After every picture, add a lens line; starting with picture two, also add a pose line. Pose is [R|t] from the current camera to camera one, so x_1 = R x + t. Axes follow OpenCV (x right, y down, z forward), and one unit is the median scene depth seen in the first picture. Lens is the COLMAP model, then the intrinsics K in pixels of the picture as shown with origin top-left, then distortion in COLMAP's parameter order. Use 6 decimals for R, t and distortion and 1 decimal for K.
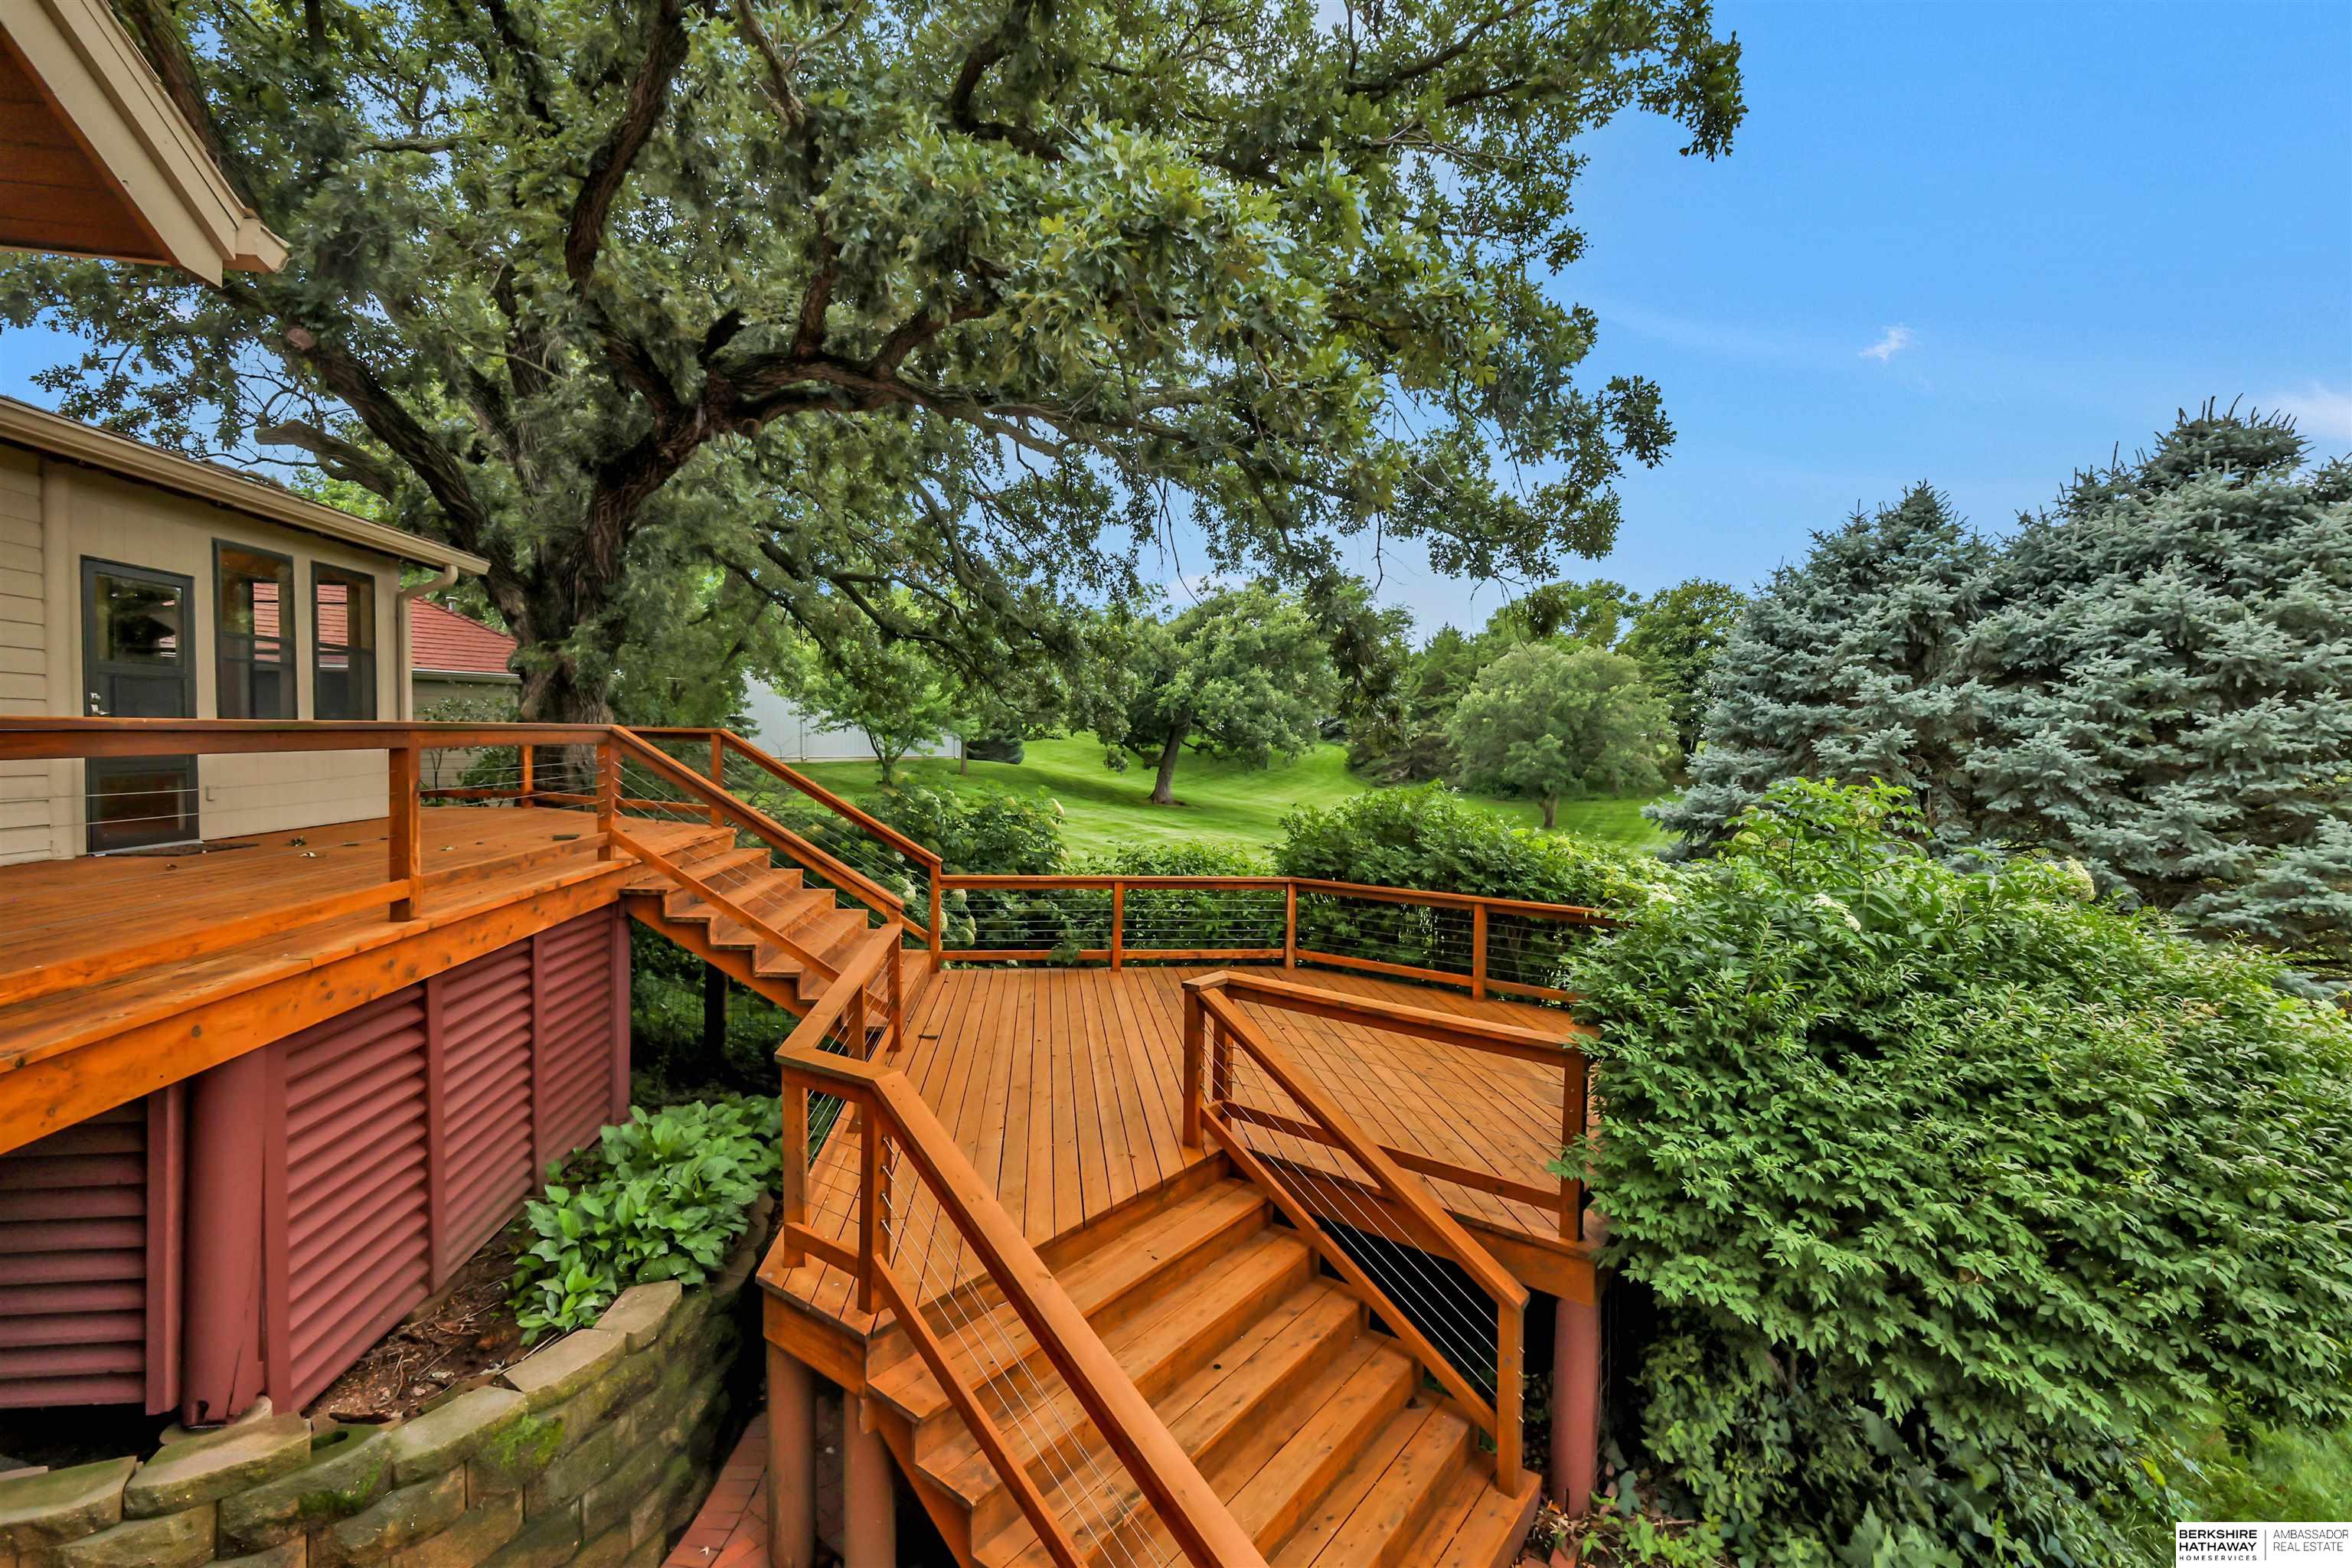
lens RADIAL K [[1013.6, 0, 1173.9], [0, 1013.6, 778.9], [0, 0, 1]] dist [0.001586, 0.000142]
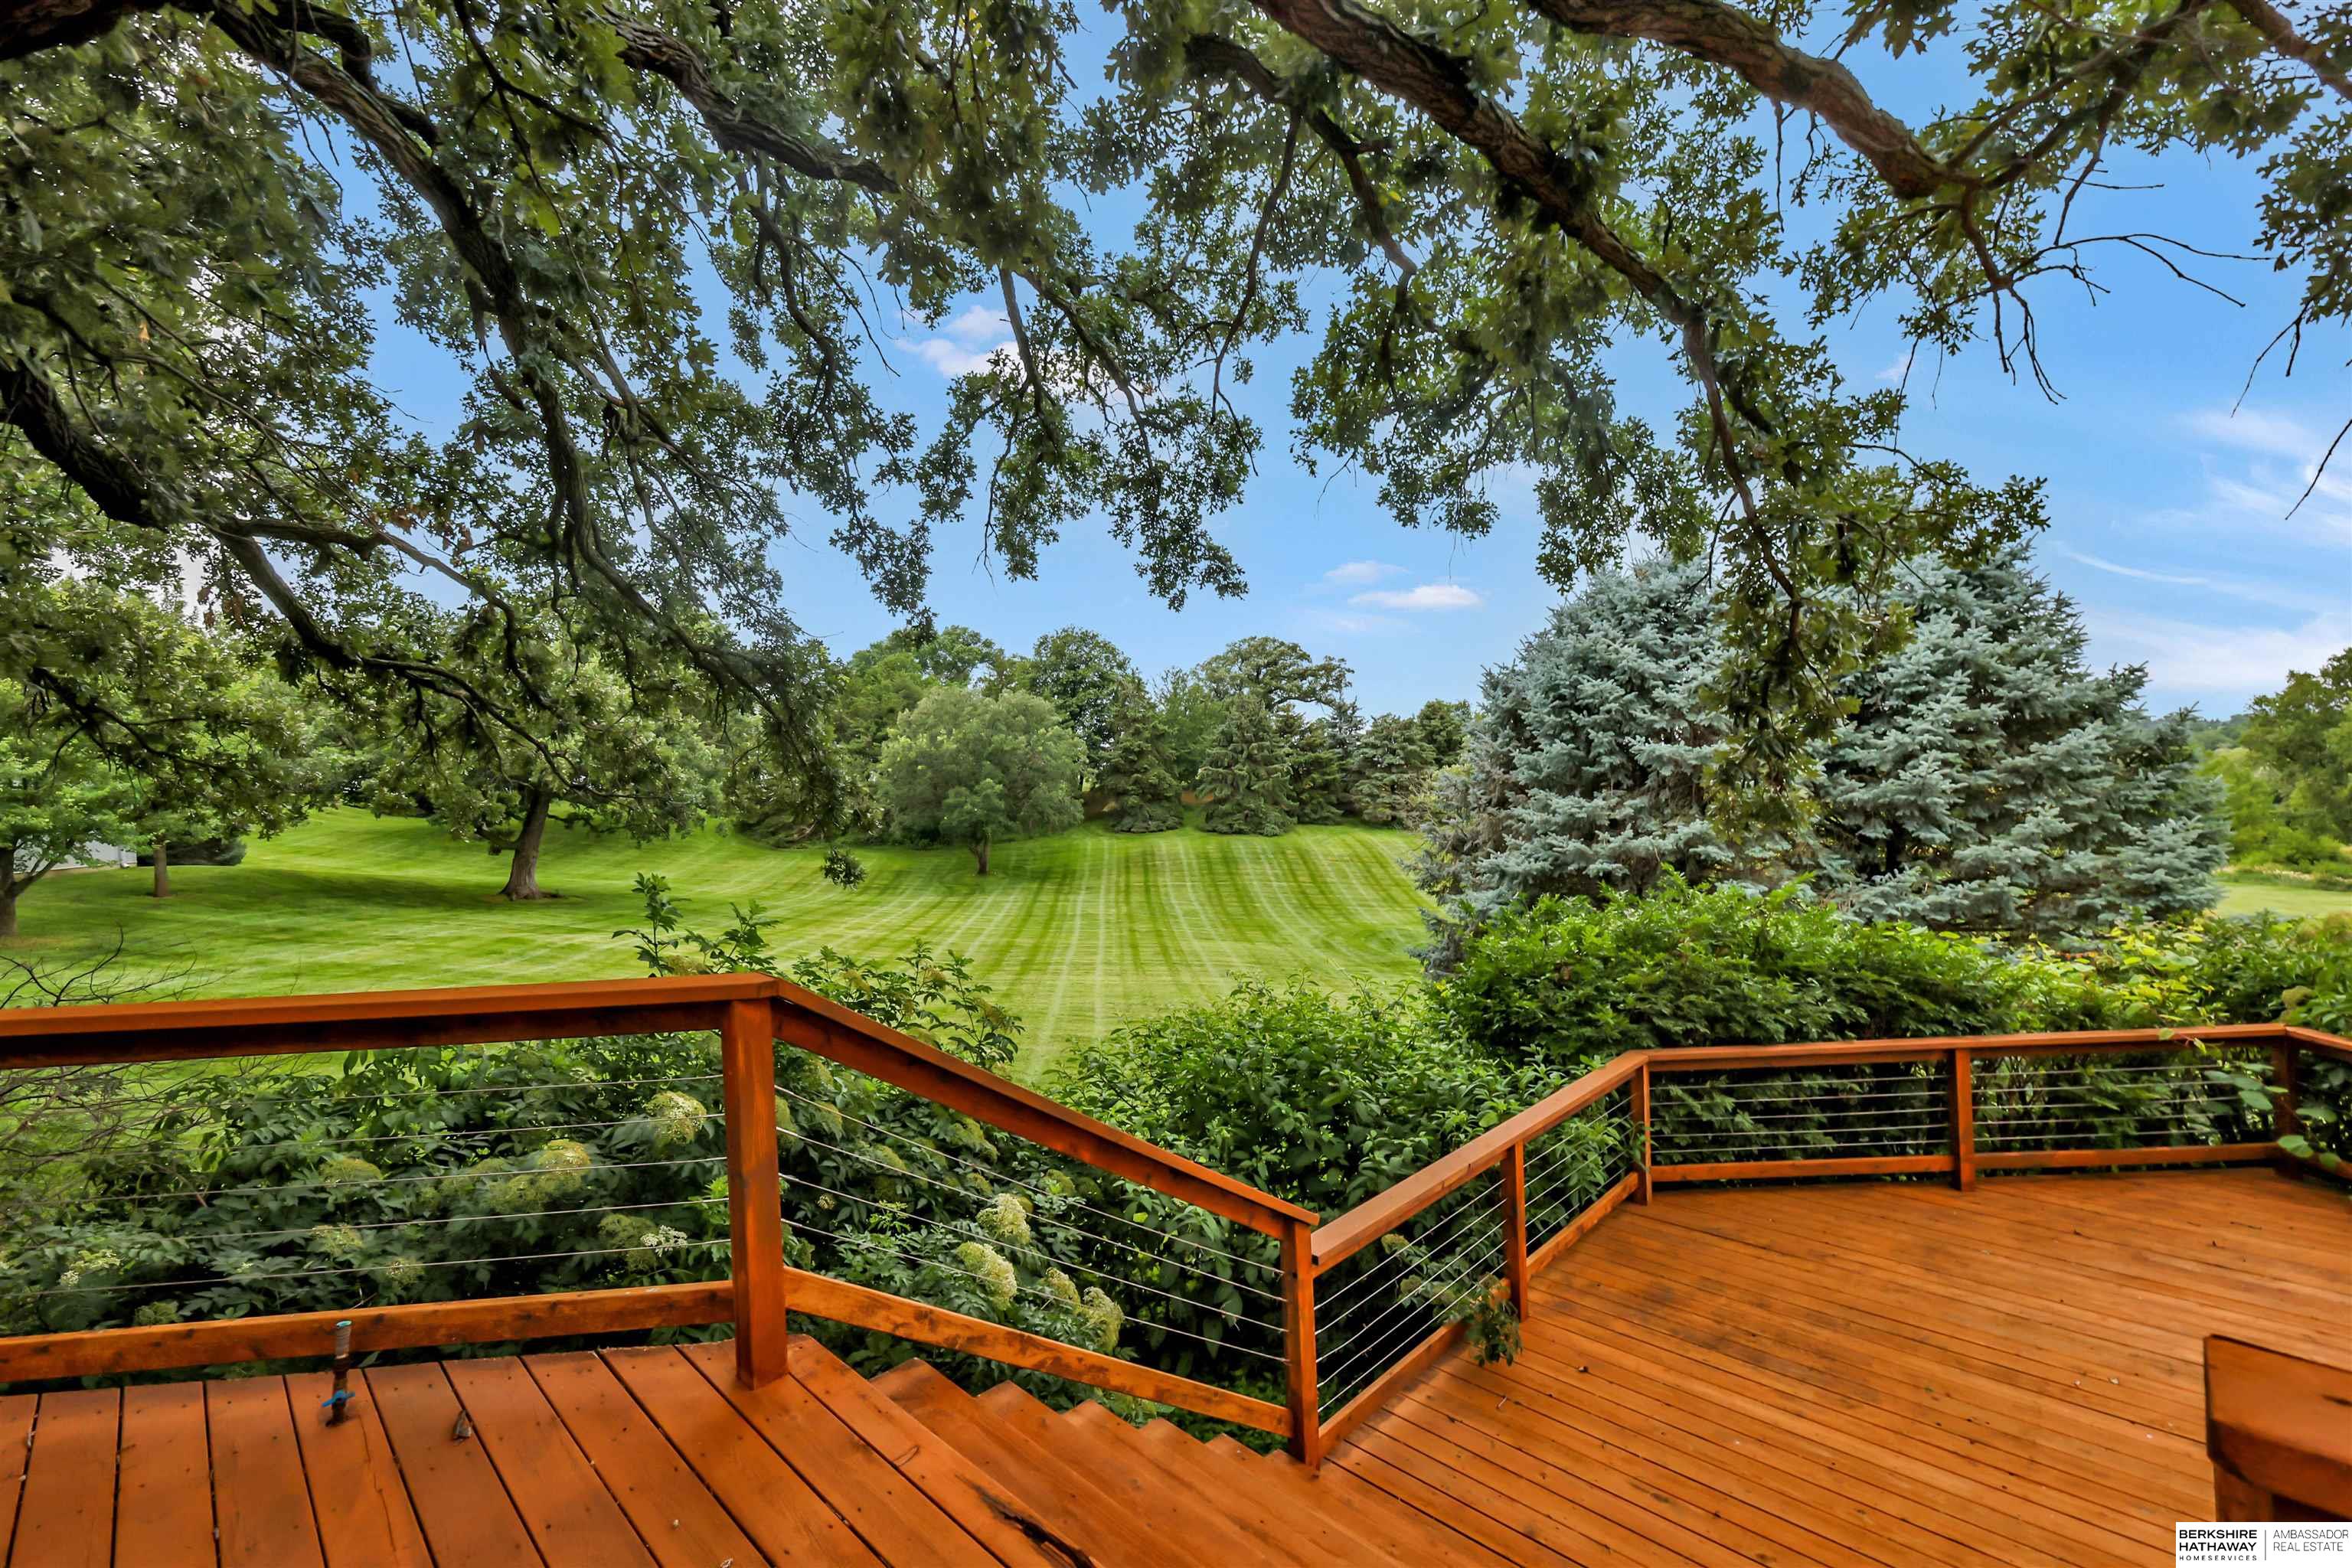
lens RADIAL K [[1006.5, 0, 1176.0], [0, 1006.5, 784.0], [0, 0, 1]] dist [0.001903, 0.000127]
pose [[0.788685, -0.054676, 0.612361, -0.406713], [0.077875, 0.996899, -0.011287, -0.068619], [-0.609845, 0.056589, 0.790497, 0.588631]]
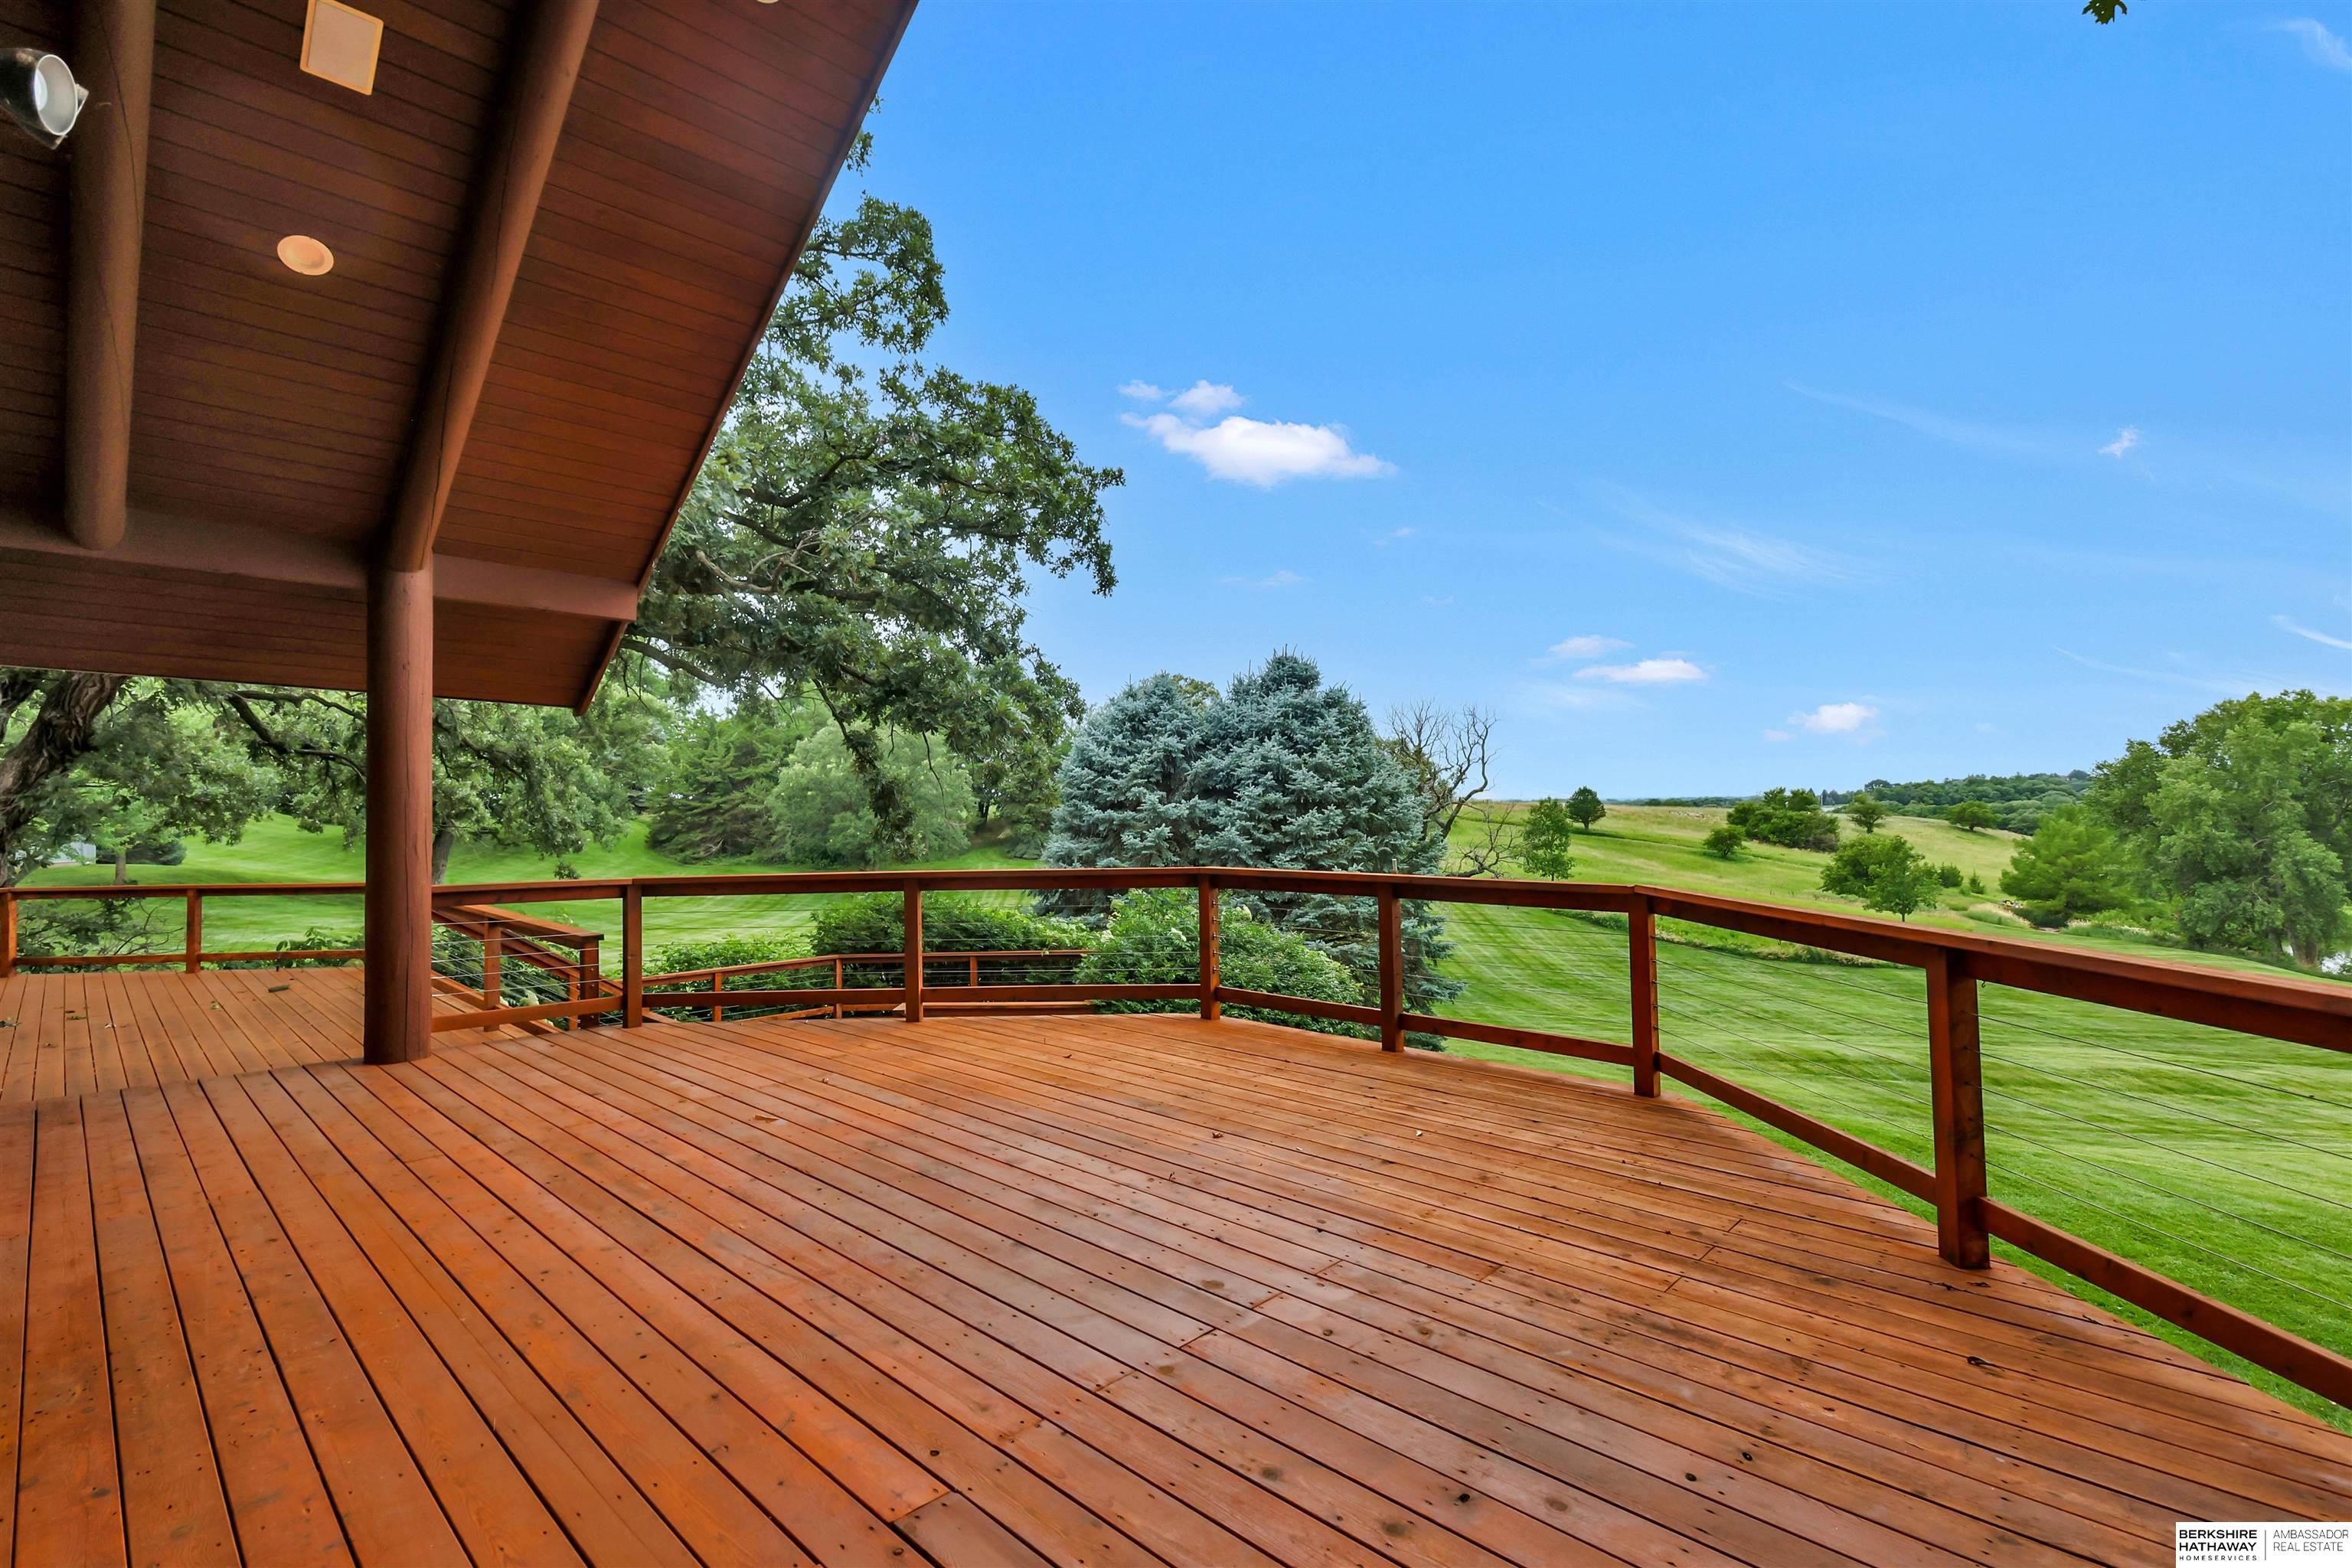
lens RADIAL K [[1079.7, 0, 1172.8], [0, 1079.7, 782.3], [0, 0, 1]] dist [0.005063, 0.000160]
pose [[0.788021, -0.017454, 0.615401, -0.384331], [0.050269, 0.998084, -0.036062, -0.057739], [-0.613593, 0.059353, 0.787389, -0.436888]]
